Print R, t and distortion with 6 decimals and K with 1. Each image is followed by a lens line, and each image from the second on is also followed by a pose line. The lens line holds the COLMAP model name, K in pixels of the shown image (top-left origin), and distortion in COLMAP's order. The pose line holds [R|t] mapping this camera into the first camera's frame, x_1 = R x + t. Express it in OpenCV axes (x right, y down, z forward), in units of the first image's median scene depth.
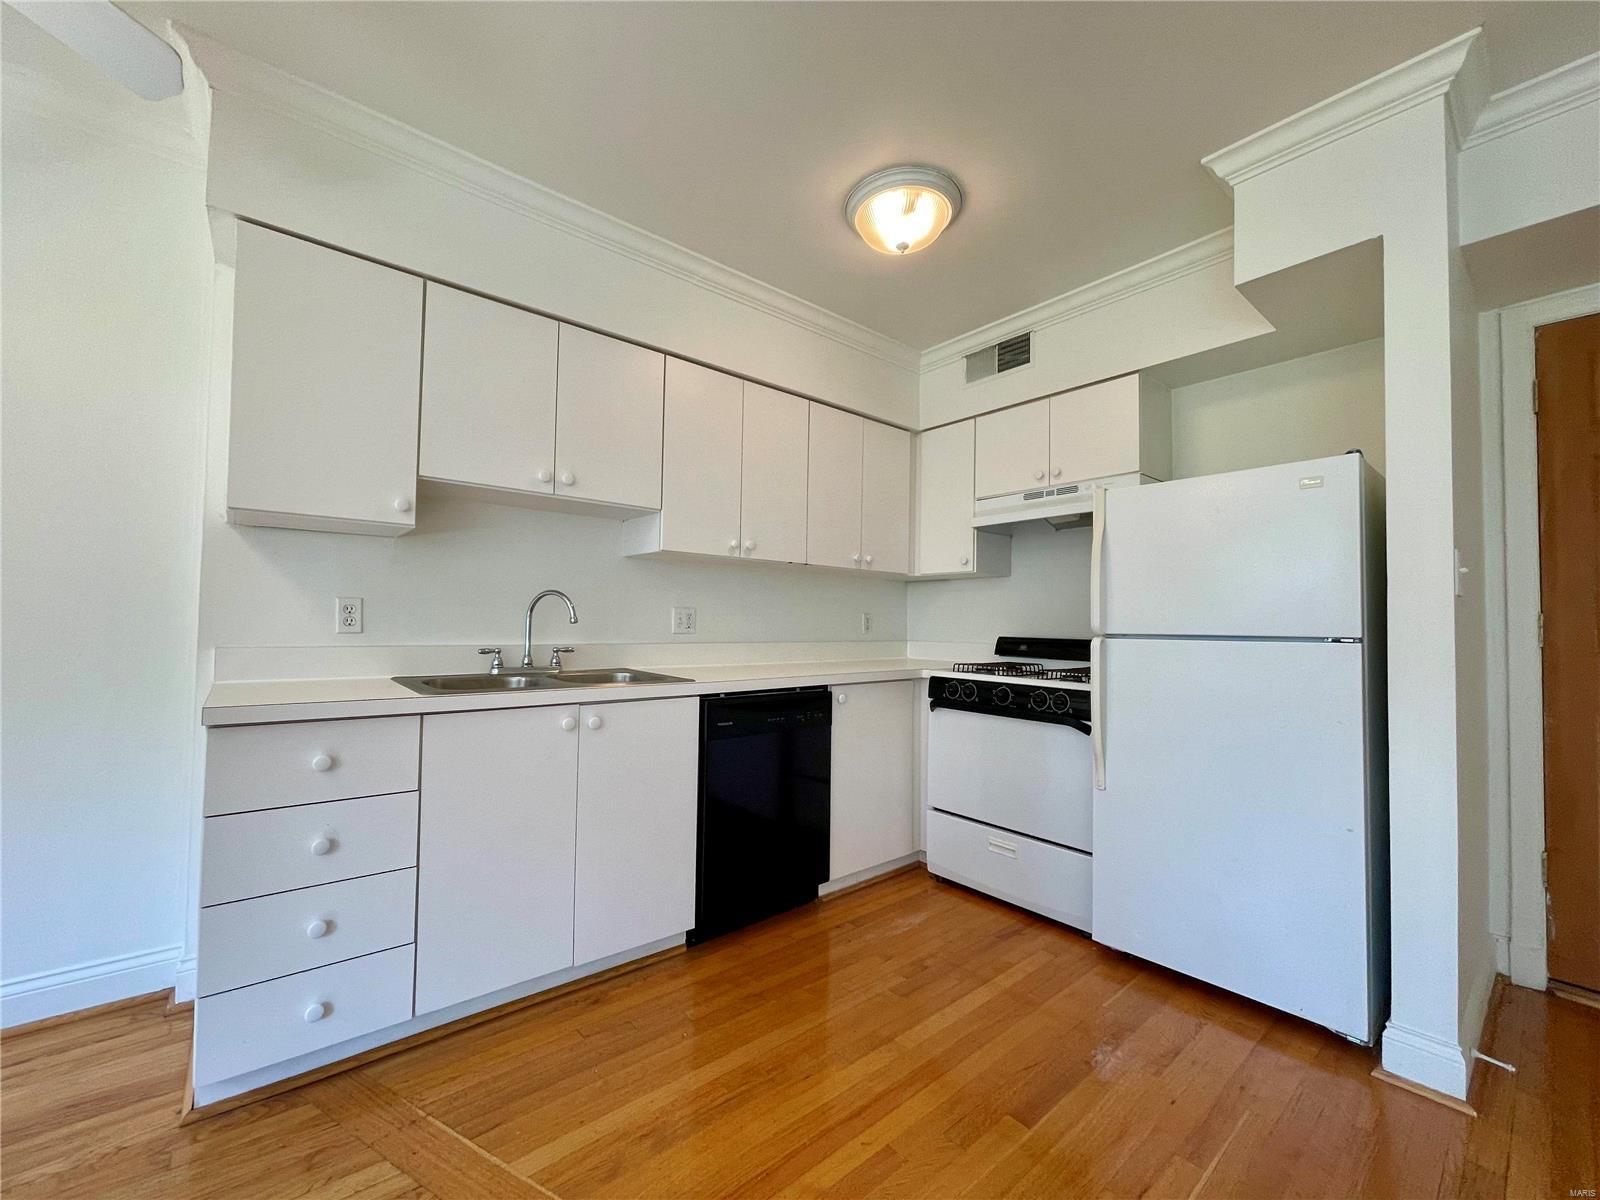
lens RADIAL K [[649.7, 0, 794.0], [0, 649.7, 607.6], [0, 0, 1]] dist [0.001622, -0.001675]
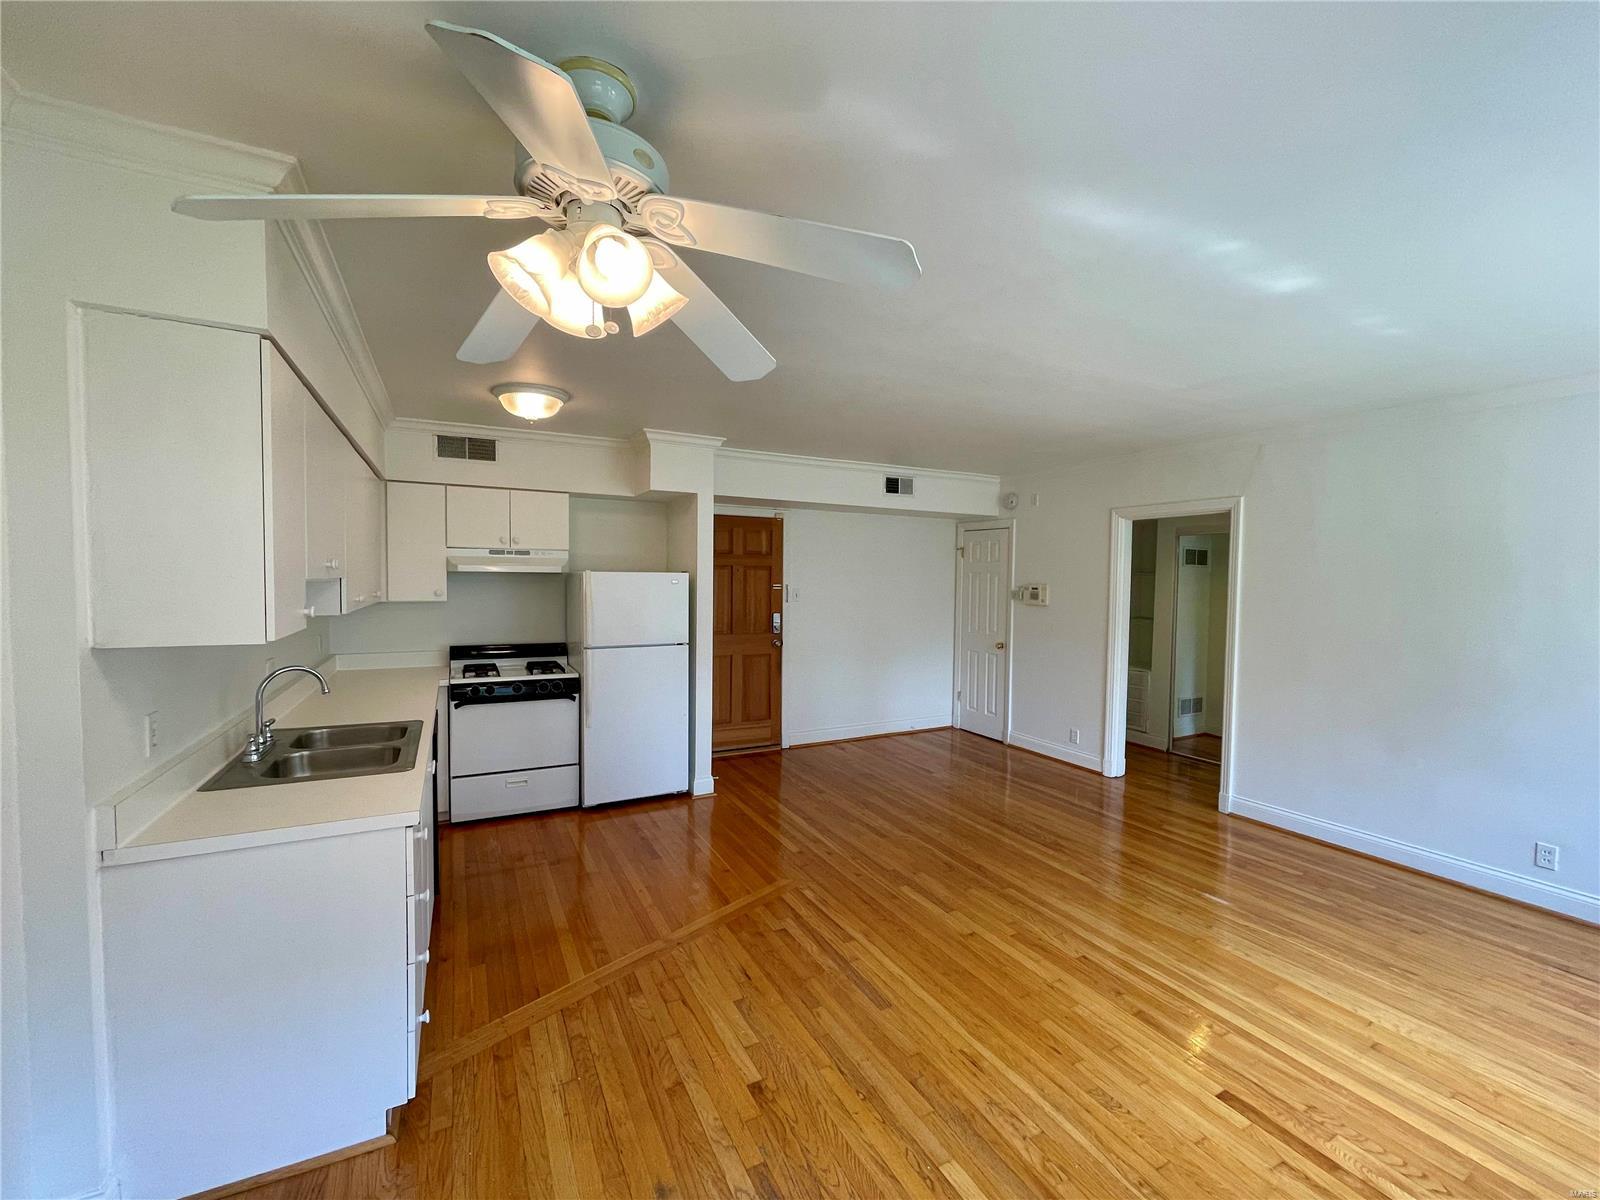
lens RADIAL K [[649.7, 0, 793.4], [0, 649.7, 607.3], [0, 0, 1]] dist [0.001622, -0.001675]
pose [[0.211368, -0.056211, 0.975789, -1.346032], [-0.037582, 0.997139, 0.065582, -0.239754], [-0.976684, -0.050534, 0.208651, 0.025549]]
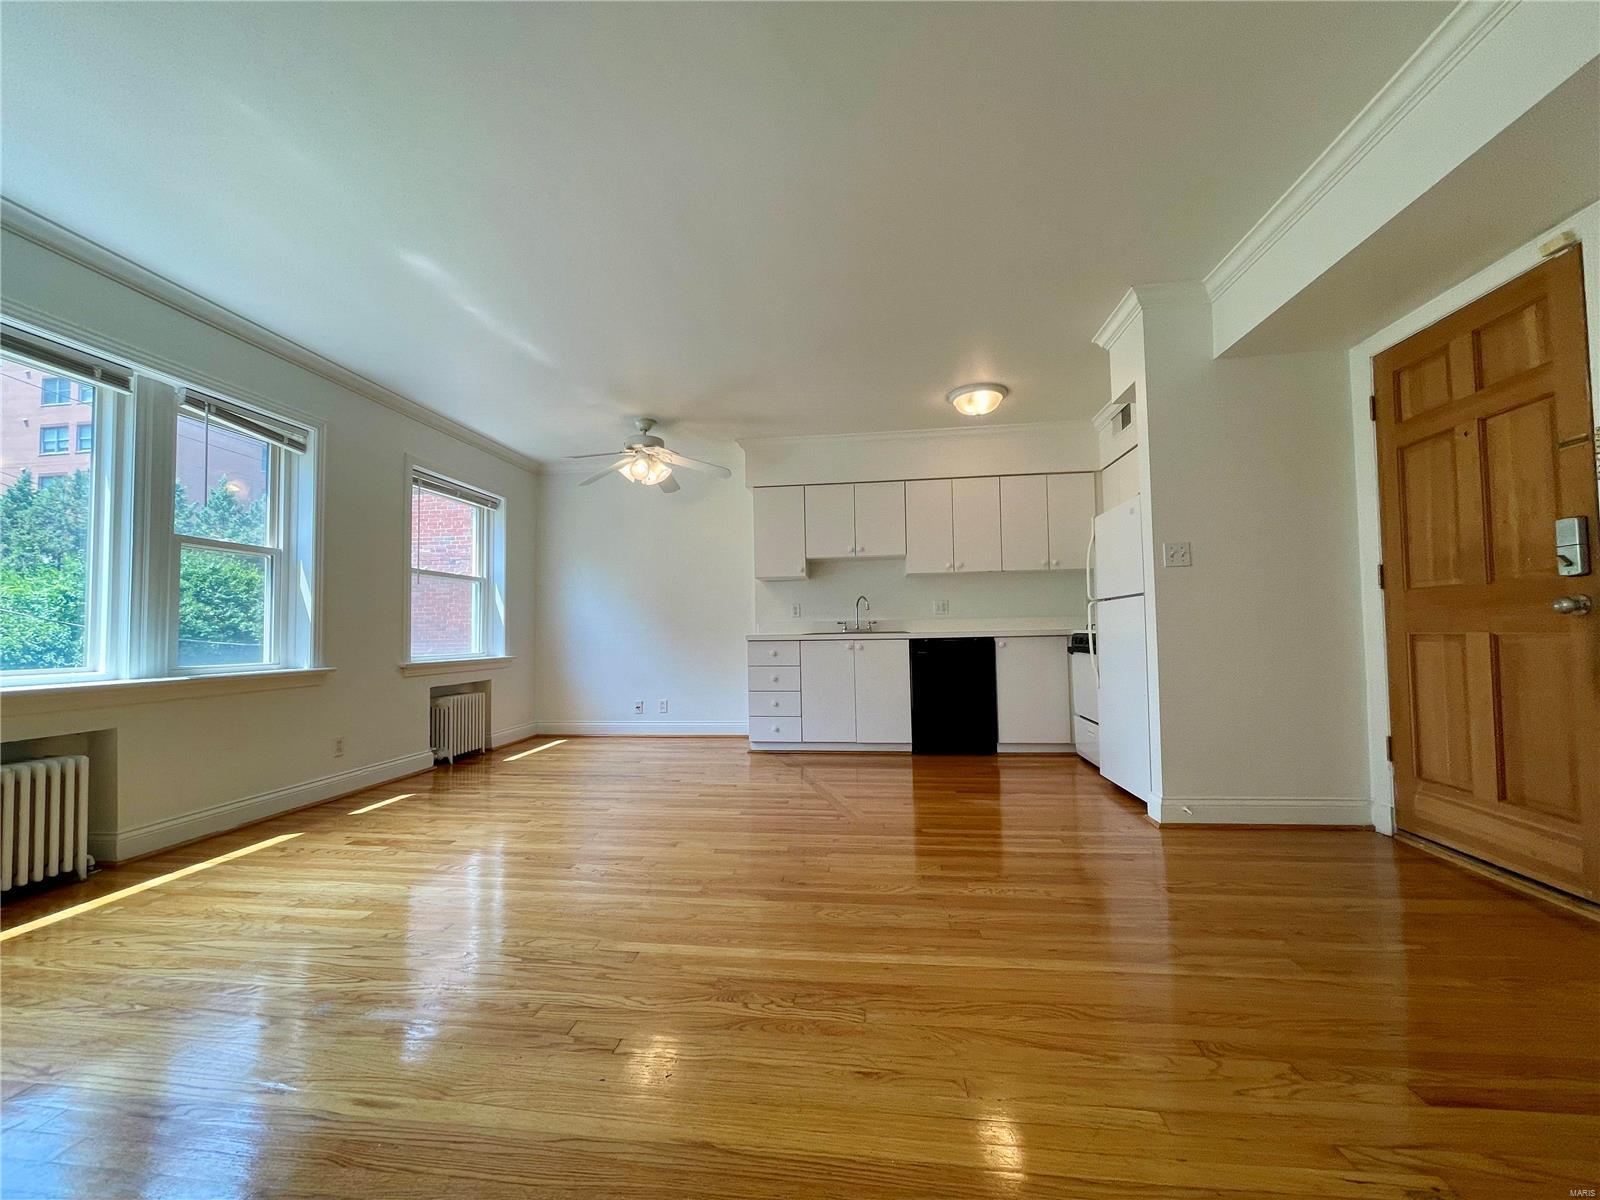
lens RADIAL K [[649.7, 0, 791.6], [0, 649.7, 608.7], [0, 0, 1]] dist [0.001622, -0.001675]
pose [[0.681102, -0.053111, -0.730260, 1.284250], [0.047317, 0.998474, -0.028486, 0.081462], [0.730658, -0.015152, 0.682575, -0.857153]]
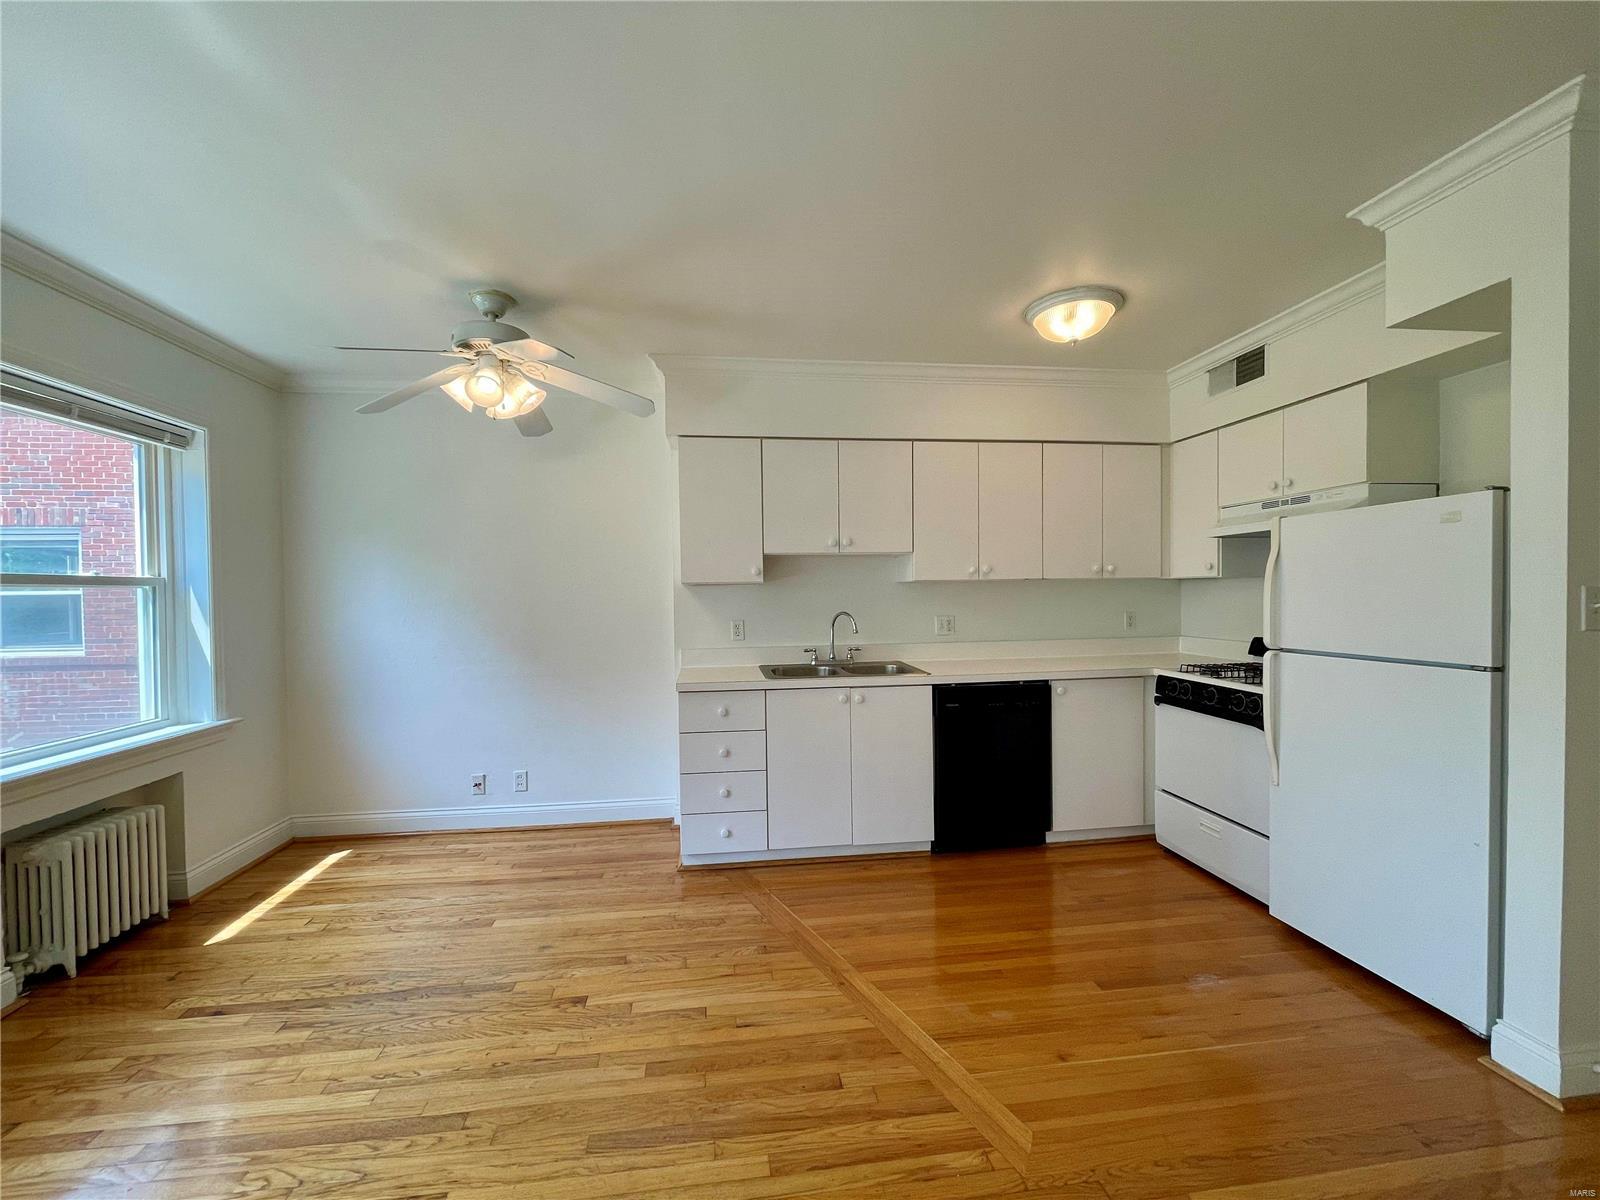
lens RADIAL K [[649.7, 0, 792.1], [0, 649.7, 609.1], [0, 0, 1]] dist [0.001622, -0.001675]
pose [[0.840498, -0.012828, -0.541663, 0.407312], [0.041162, 0.998342, 0.040227, -0.112591], [0.540249, -0.056107, 0.839633, -0.410635]]
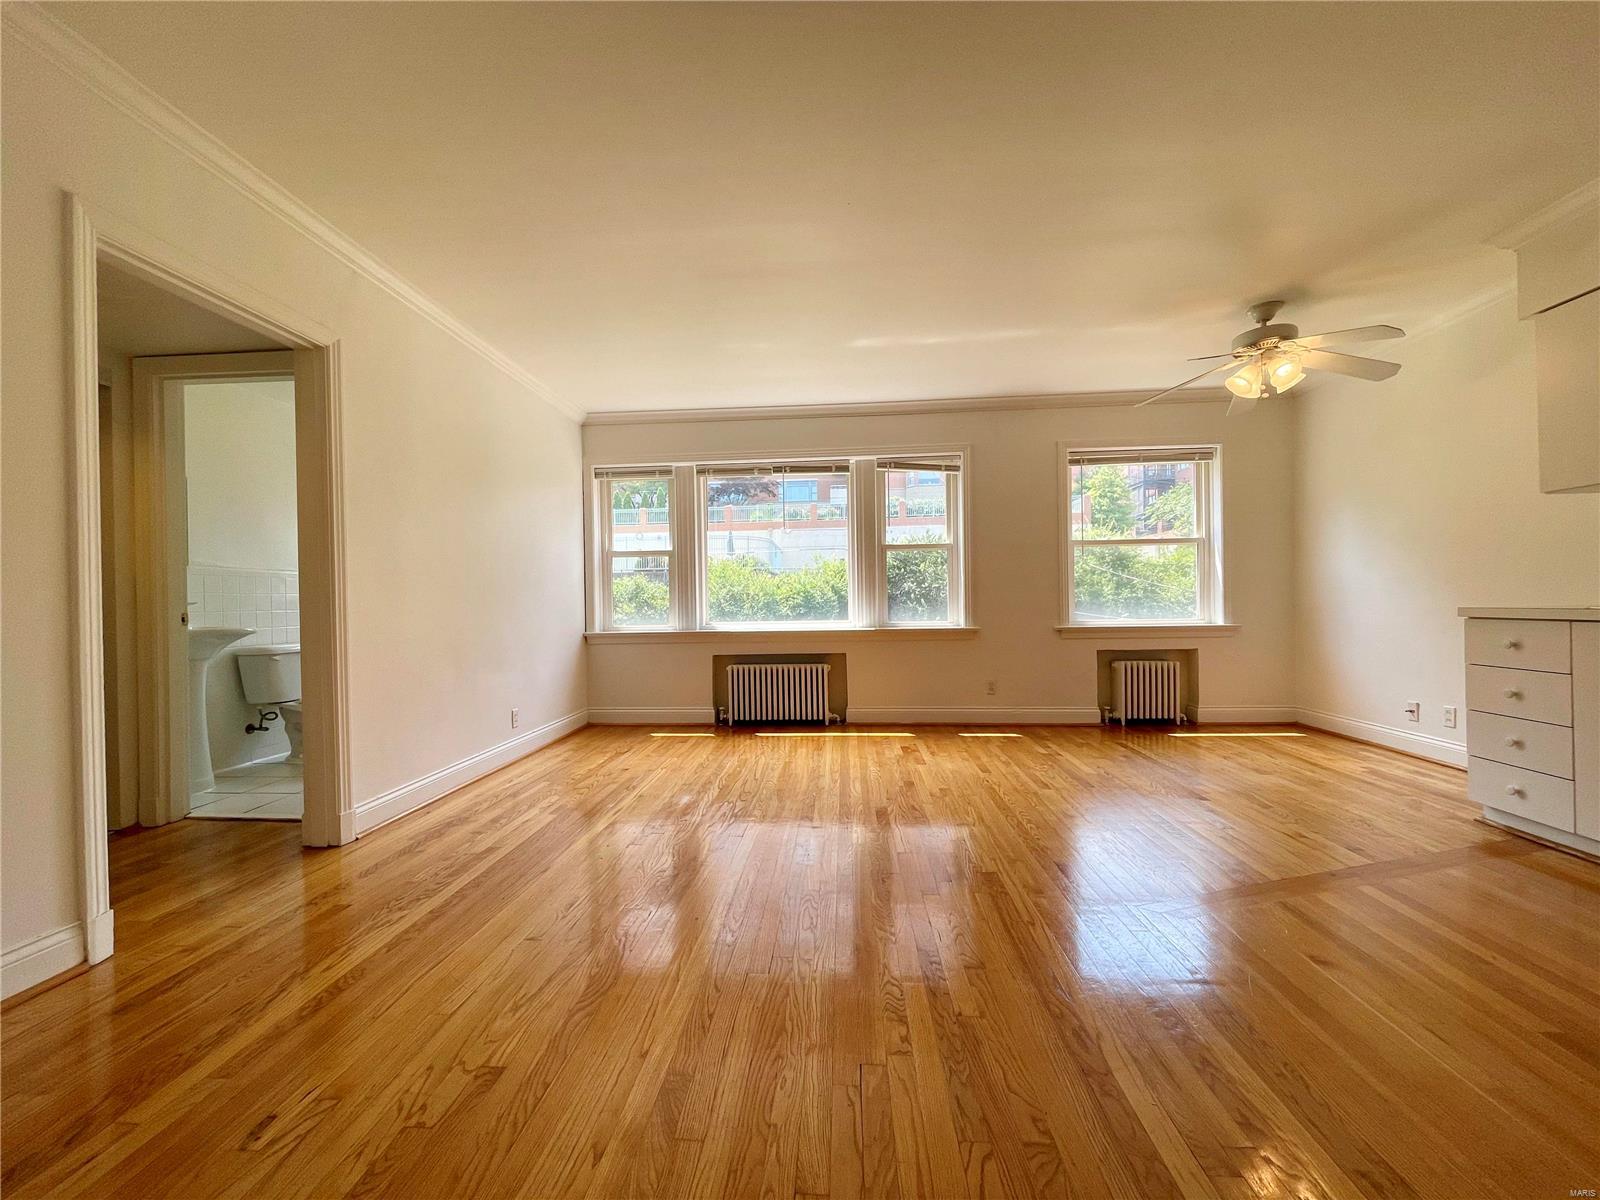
lens RADIAL K [[649.7, 0, 791.1], [0, 649.7, 608.0], [0, 0, 1]] dist [0.001622, -0.001675]
pose [[-0.701079, 0.001442, -0.713083, 1.312471], [0.026646, 0.999353, -0.024177, 0.100997], [0.712586, -0.035951, -0.700663, 0.631071]]
